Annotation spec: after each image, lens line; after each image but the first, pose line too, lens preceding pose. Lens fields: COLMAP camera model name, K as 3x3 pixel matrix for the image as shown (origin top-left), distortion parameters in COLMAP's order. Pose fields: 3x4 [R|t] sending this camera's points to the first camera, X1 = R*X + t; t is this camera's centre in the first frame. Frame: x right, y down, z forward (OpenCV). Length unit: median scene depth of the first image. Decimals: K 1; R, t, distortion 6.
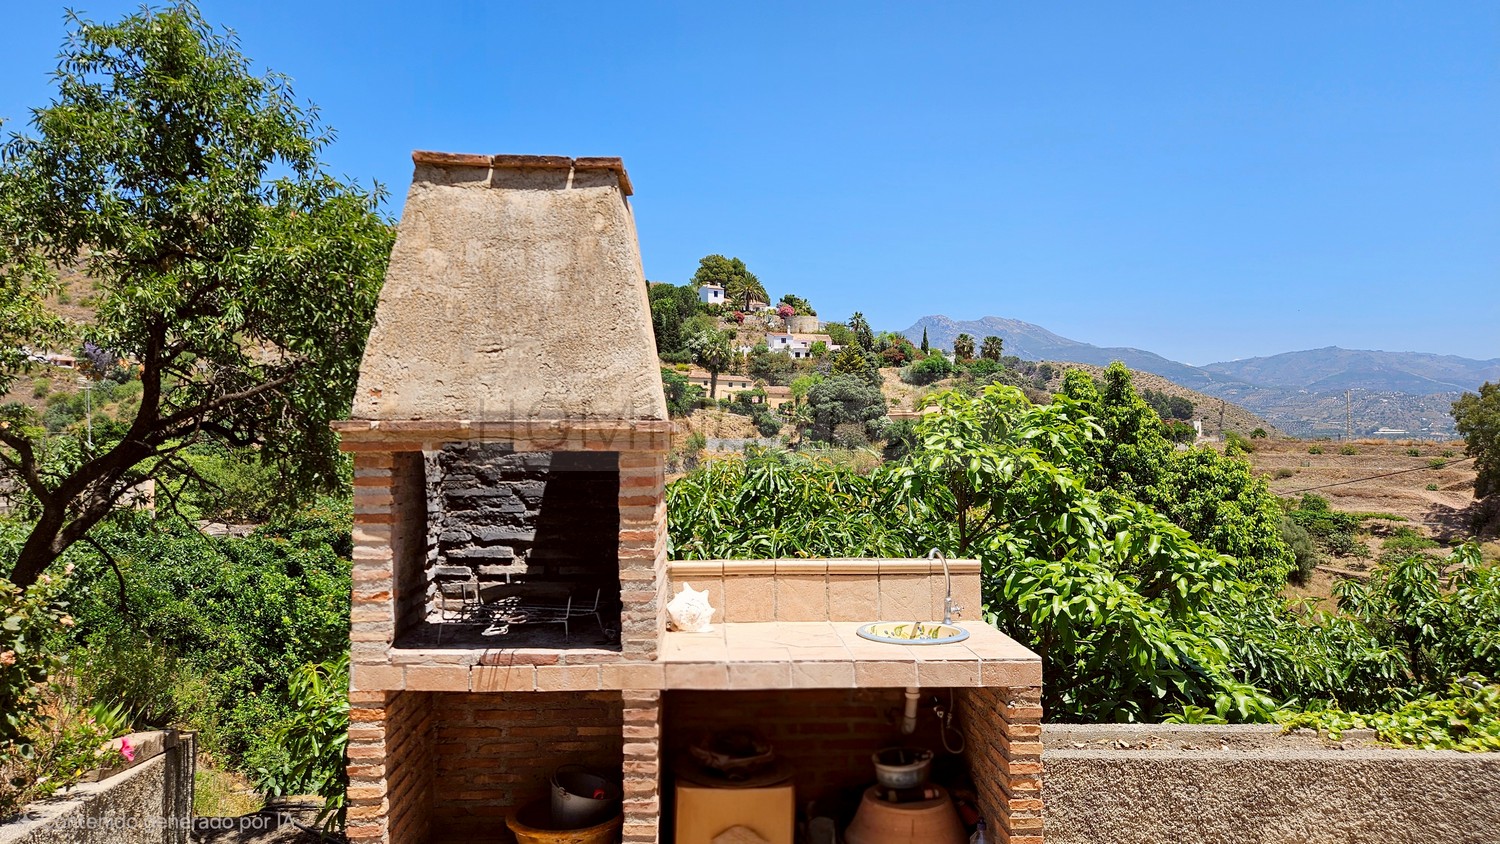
lens RADIAL K [[1001.7, 0, 761.2], [0, 1001.7, 427.5], [0, 0, 1]] dist [0.063261, -0.054674]
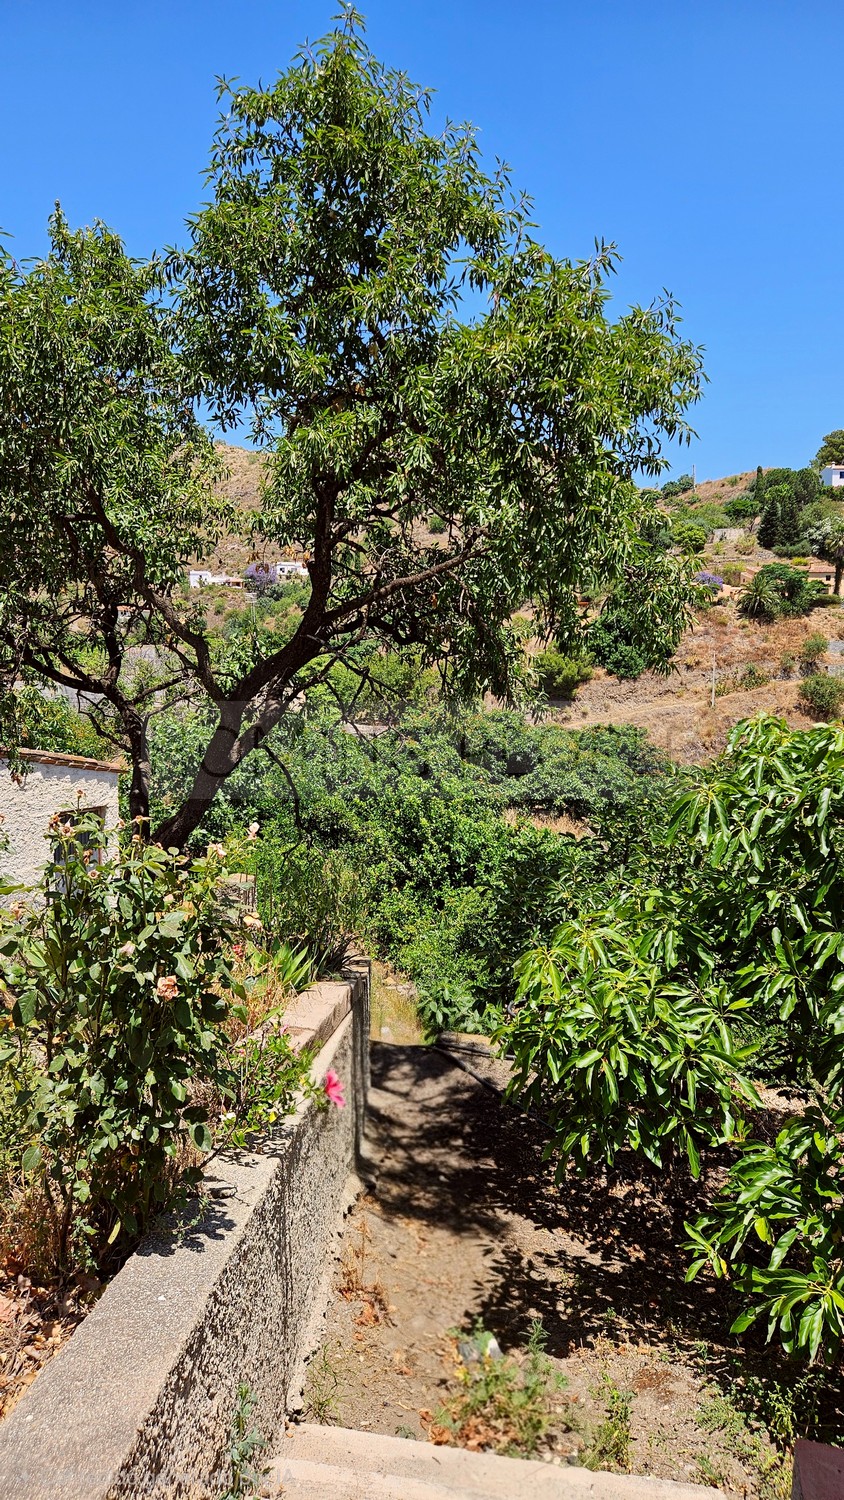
lens RADIAL K [[1001.7, 0, 413.3], [0, 1001.7, 747.6], [0, 0, 1]] dist [0.063261, -0.054674]
pose [[0.910056, 0.030736, -0.413343, -0.064184], [0.015952, 0.993911, 0.109027, 0.005527], [0.414177, -0.105814, 0.904025, 0.093742]]
